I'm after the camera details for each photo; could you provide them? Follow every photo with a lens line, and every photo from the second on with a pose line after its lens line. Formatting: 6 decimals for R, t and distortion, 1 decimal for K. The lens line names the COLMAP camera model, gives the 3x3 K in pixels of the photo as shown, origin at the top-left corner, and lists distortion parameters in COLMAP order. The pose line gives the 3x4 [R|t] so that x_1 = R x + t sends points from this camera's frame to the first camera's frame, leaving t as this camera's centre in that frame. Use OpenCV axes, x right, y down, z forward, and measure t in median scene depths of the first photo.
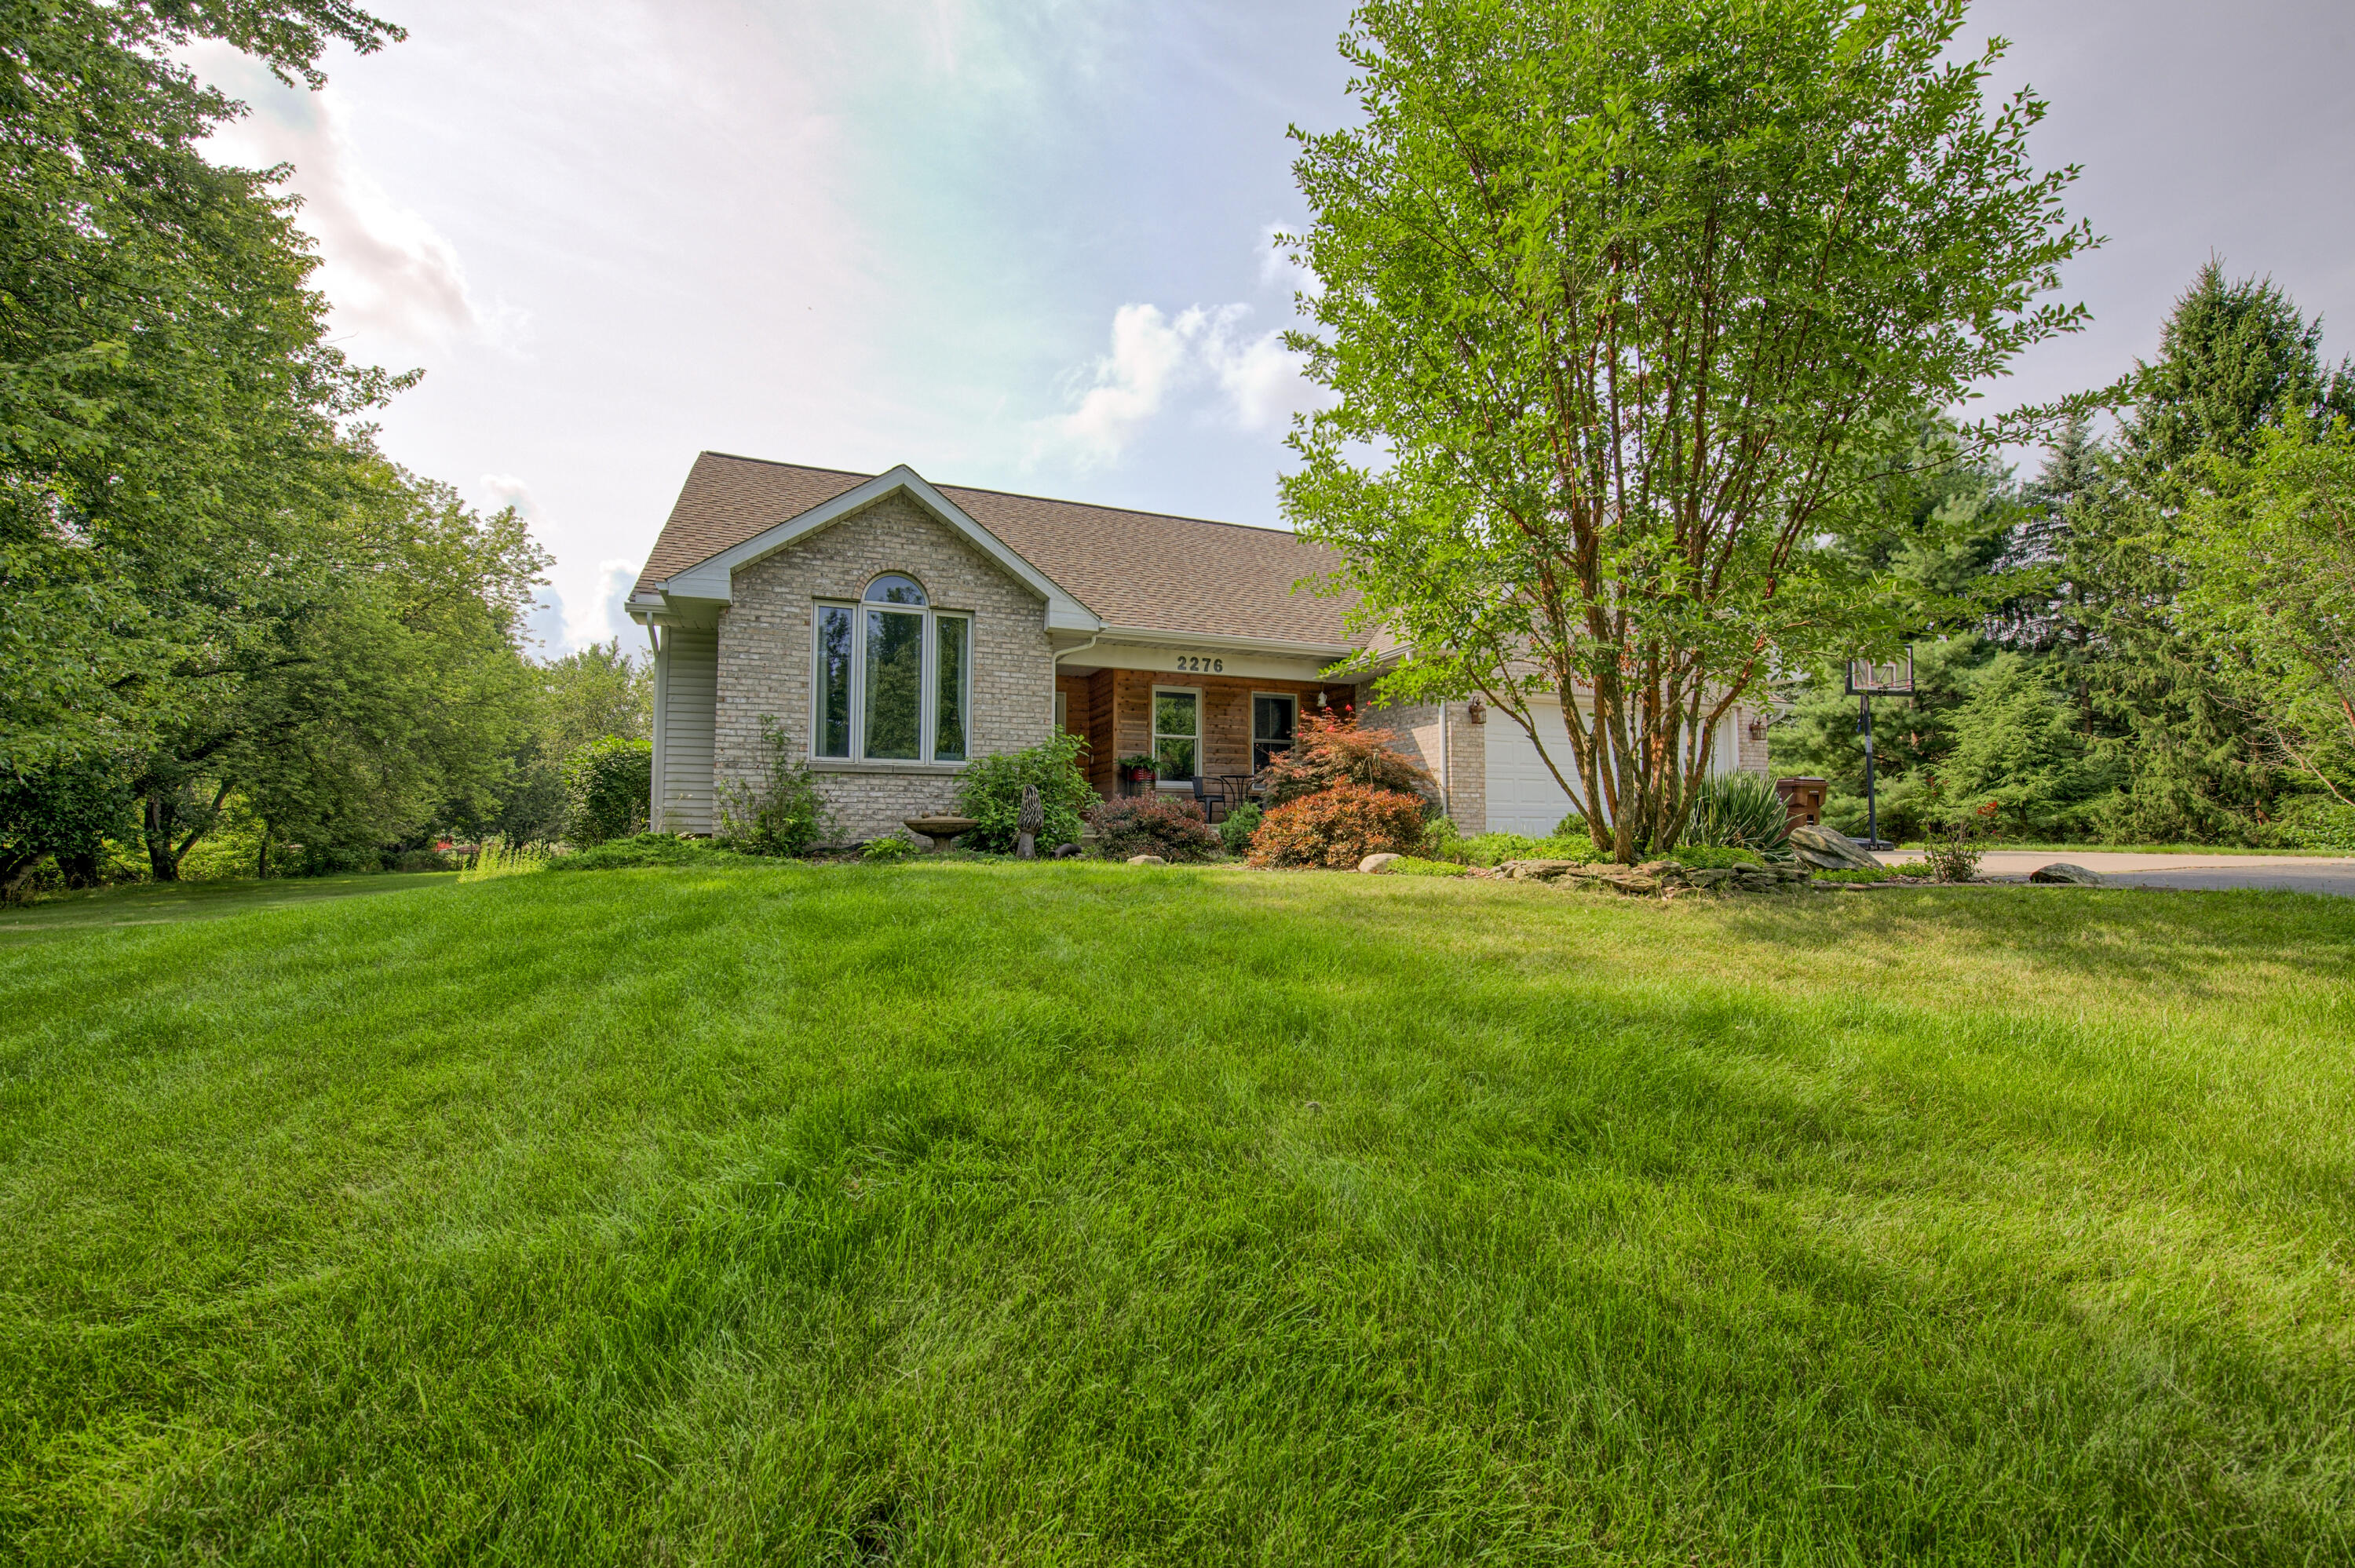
lens RADIAL K [[941.3, 0, 1187.7], [0, 941.3, 779.4], [0, 0, 1]] dist [-0.006987, -0.003827]
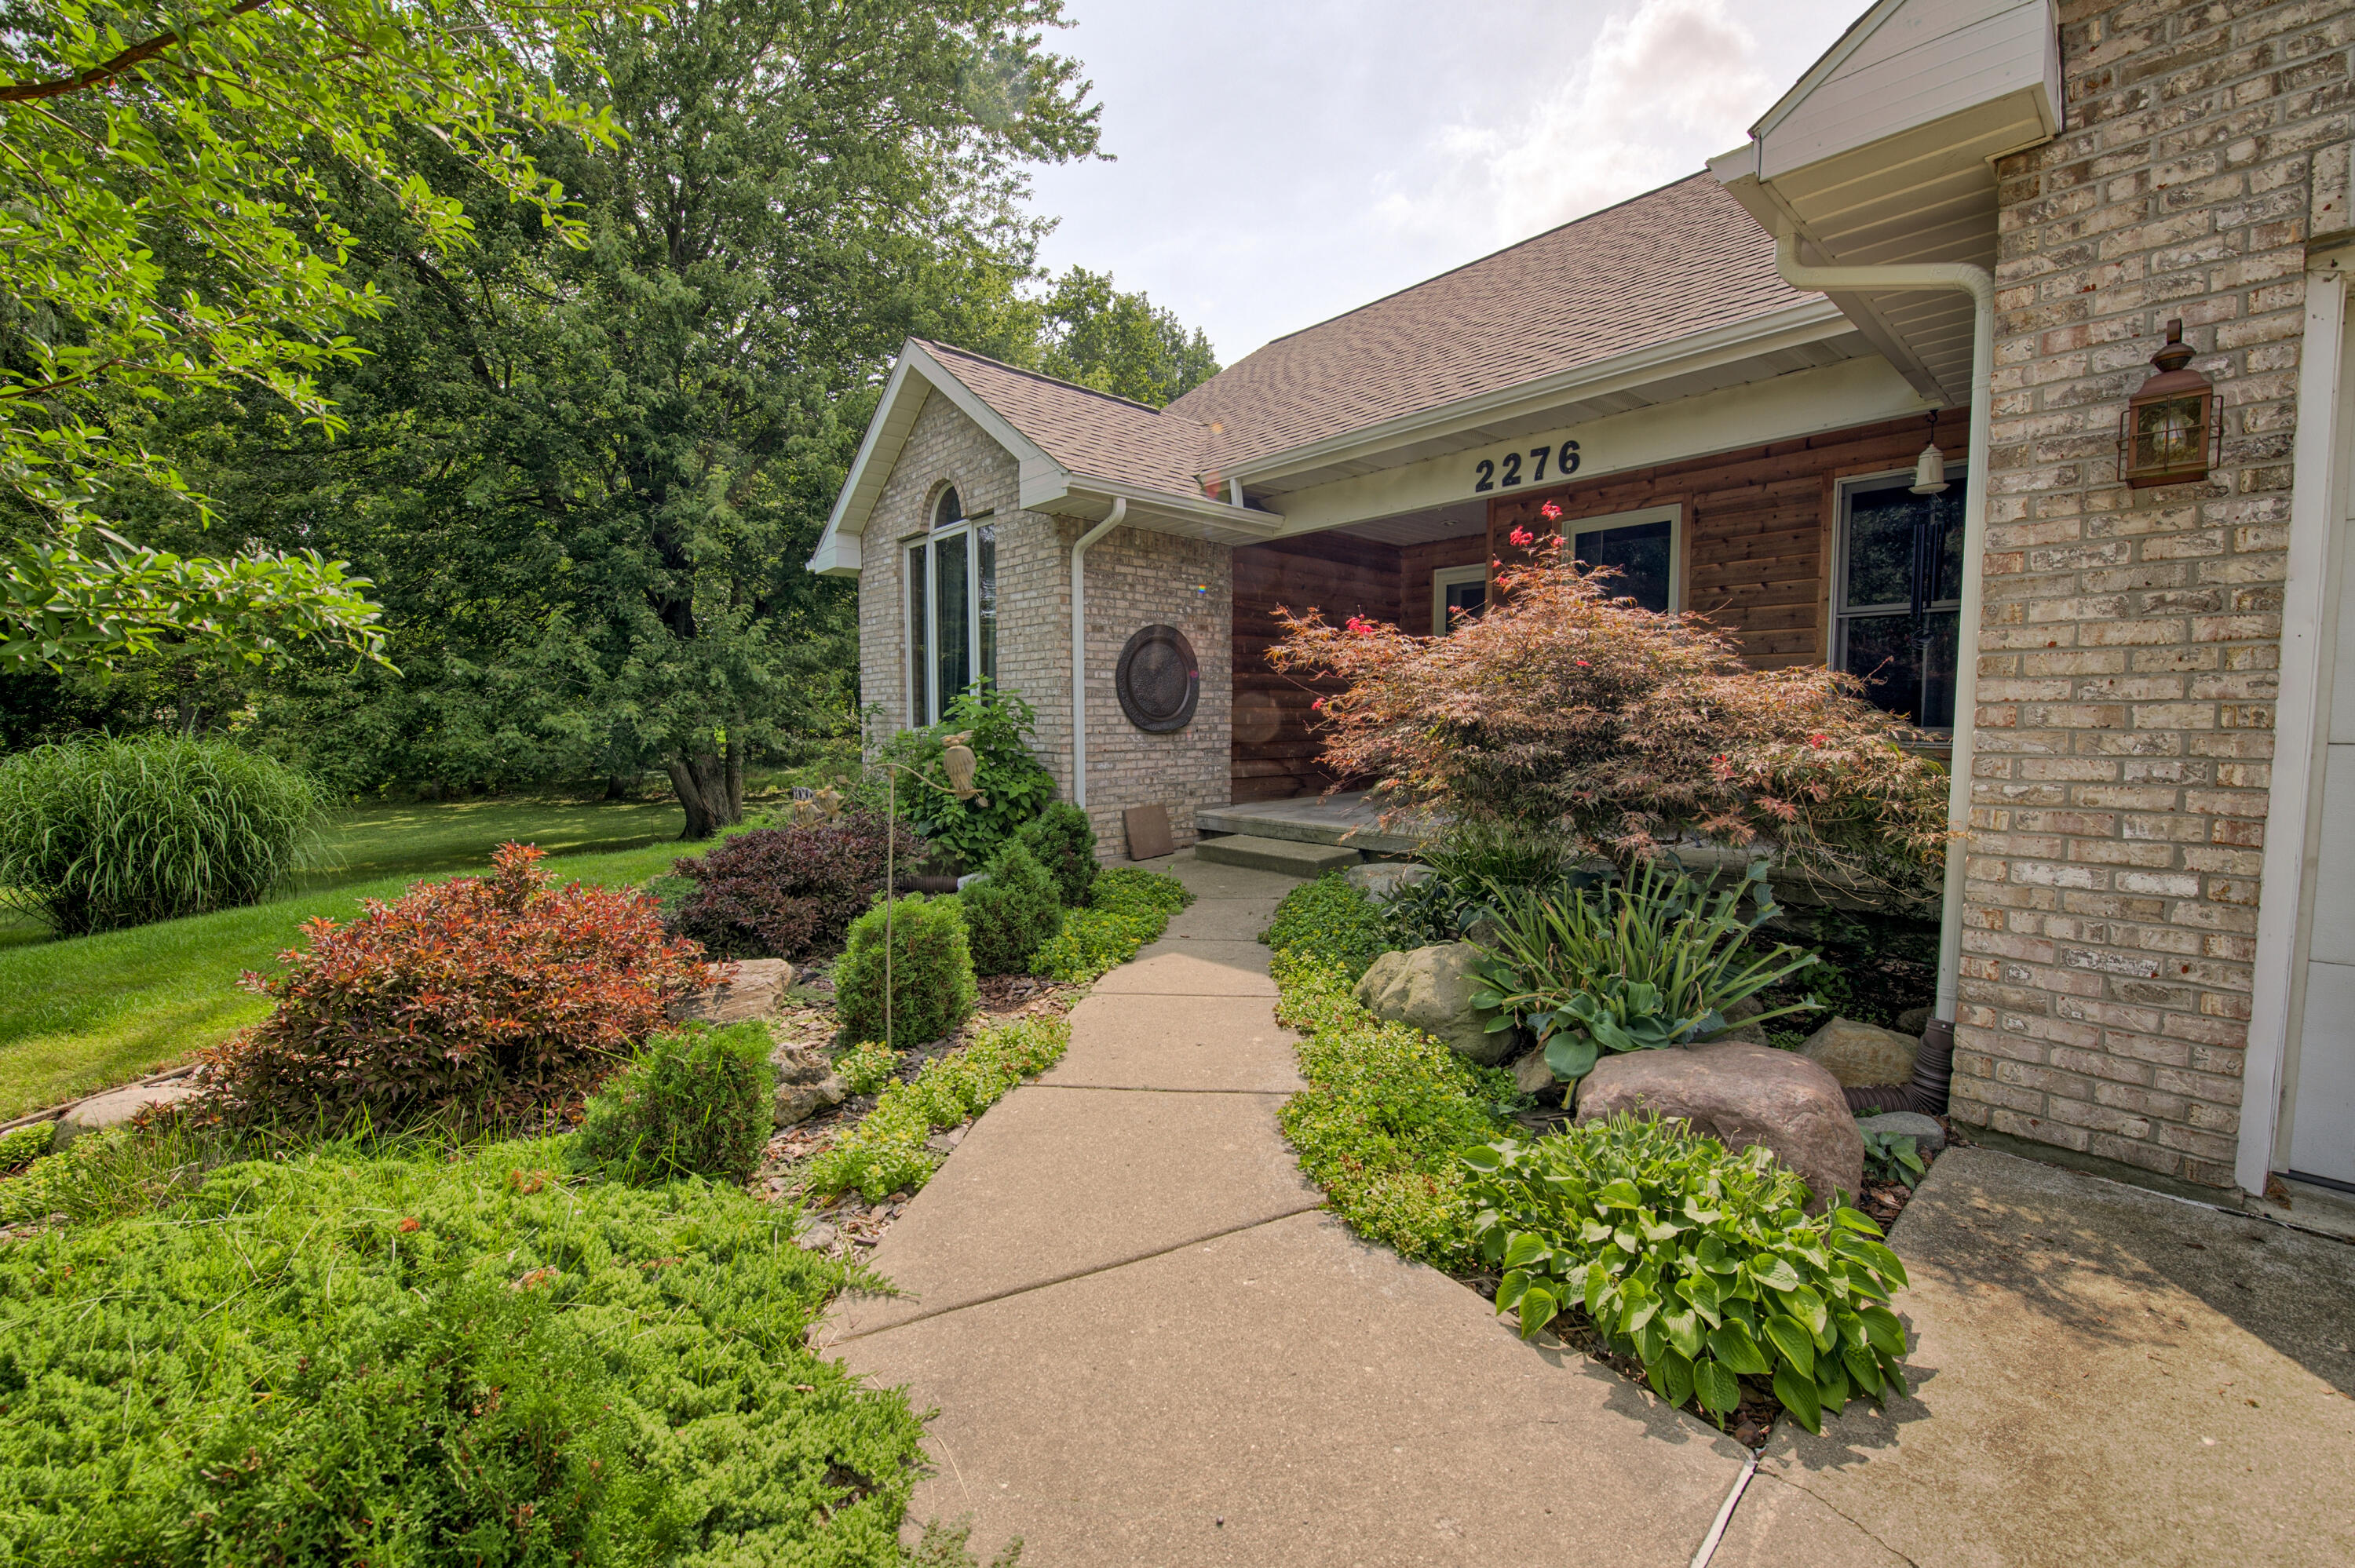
lens RADIAL K [[941.3, 0, 1187.7], [0, 941.3, 779.4], [0, 0, 1]] dist [-0.006987, -0.003827]
pose [[0.260033, 0.069814, -0.963072, 0.438871], [0.033049, 0.996155, 0.081136, -0.010762], [0.965034, -0.052927, 0.256726, 0.712620]]
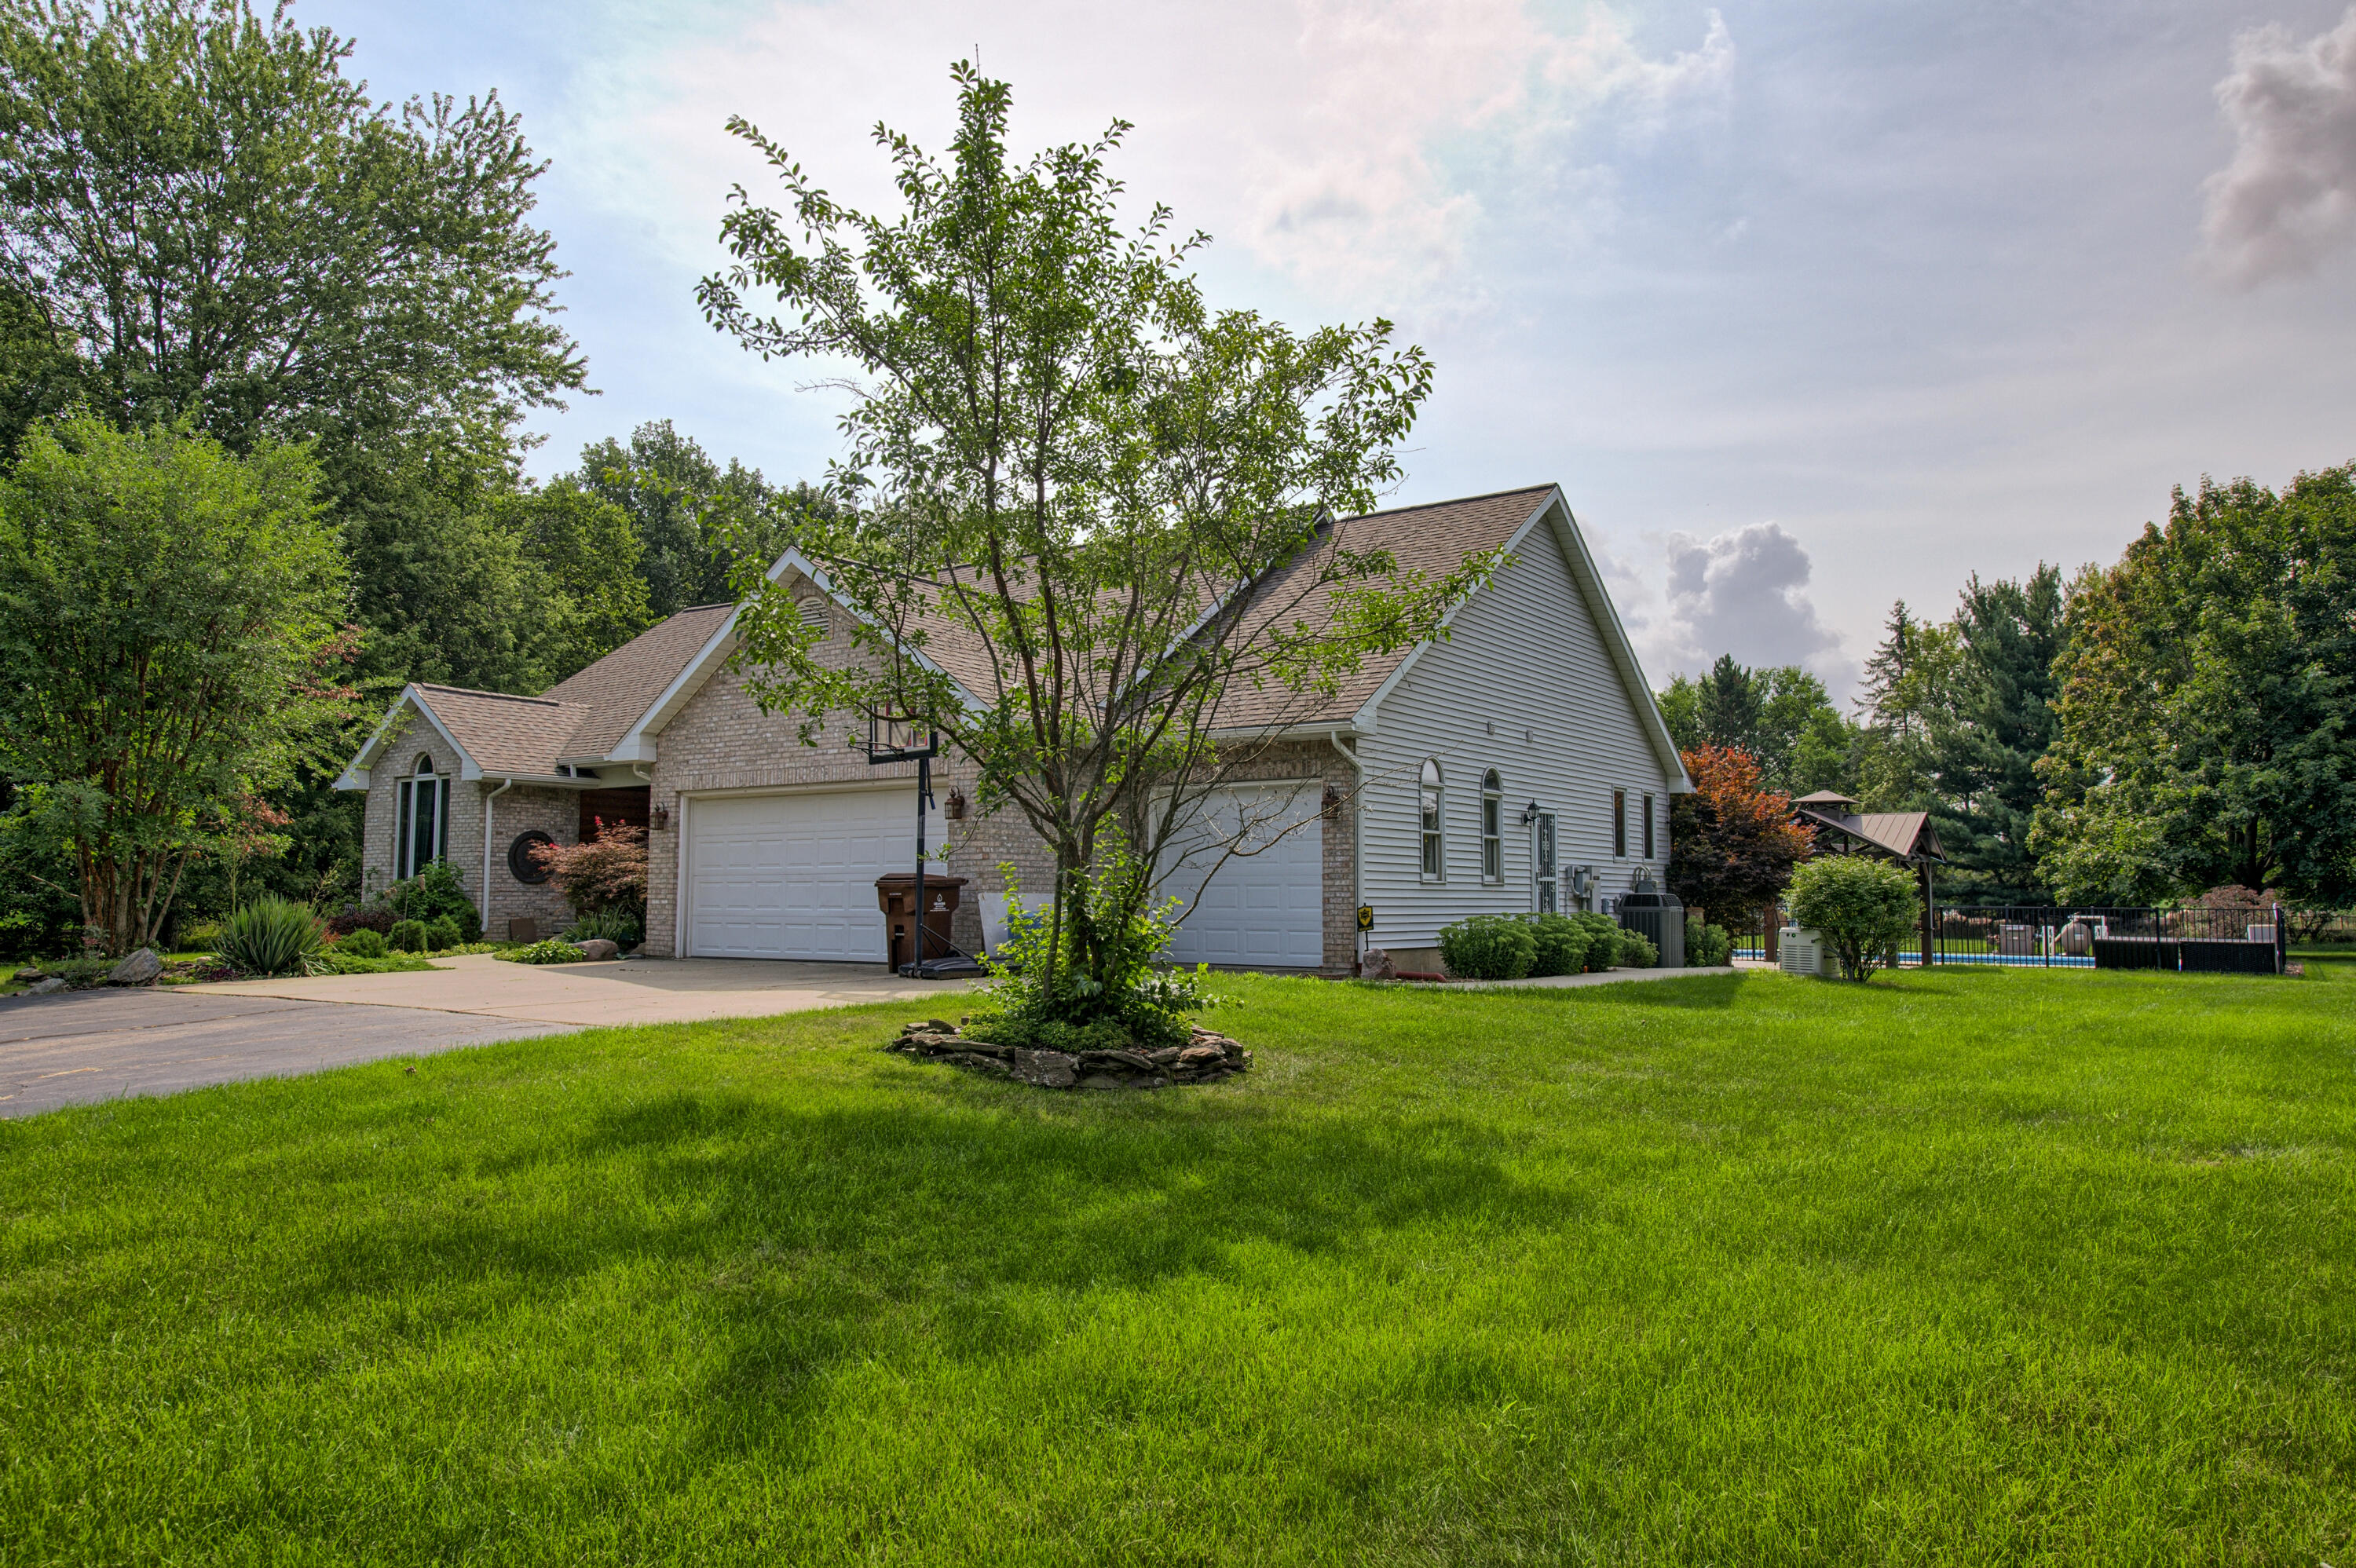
lens RADIAL K [[1560.6, 0, 1192.3], [0, 1560.6, 777.9], [0, 0, 1]] dist [0.006267, 0.002367]
pose [[0.462461, -0.060302, -0.884587, 2.061318], [0.026754, 0.998179, -0.054058, 0.004197], [0.886236, 0.001333, 0.463232, 0.669890]]
